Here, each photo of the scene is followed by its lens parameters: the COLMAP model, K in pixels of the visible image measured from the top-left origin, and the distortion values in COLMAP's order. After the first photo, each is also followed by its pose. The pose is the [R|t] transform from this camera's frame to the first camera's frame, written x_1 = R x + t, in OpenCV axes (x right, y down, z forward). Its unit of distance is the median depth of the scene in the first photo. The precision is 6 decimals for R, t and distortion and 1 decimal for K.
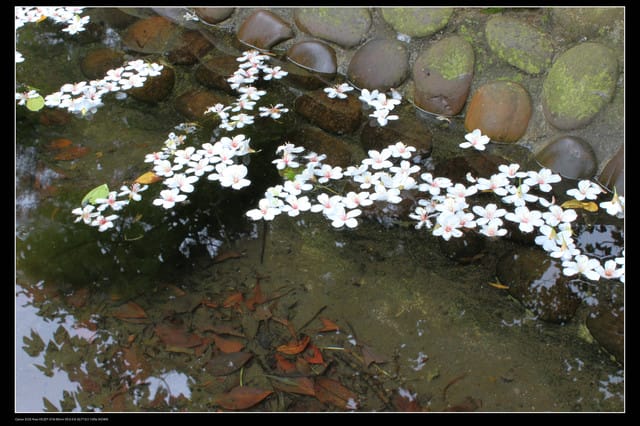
lens RADIAL K [[954.9, 0, 321.7], [0, 954.9, 209.9], [0, 0, 1]] dist [0.029567, 0.000000]
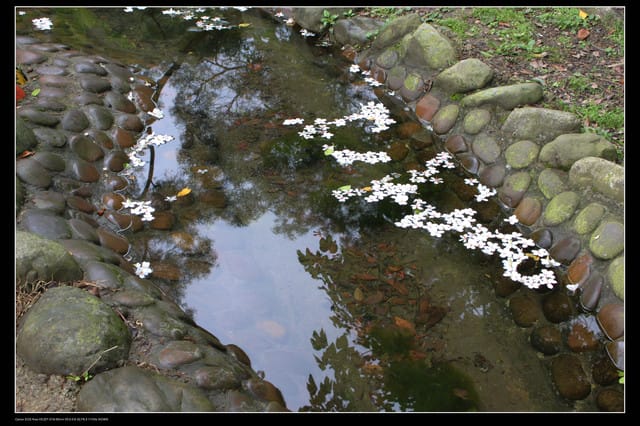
lens RADIAL K [[978.8, 0, 319.8], [0, 978.8, 213.6], [0, 0, 1]] dist [0.023609, 0.000000]
pose [[0.881064, 0.314942, -0.352898, 0.545232], [-0.345836, 0.937924, -0.026387, 0.120226], [0.322681, 0.145293, 0.935290, -1.183084]]
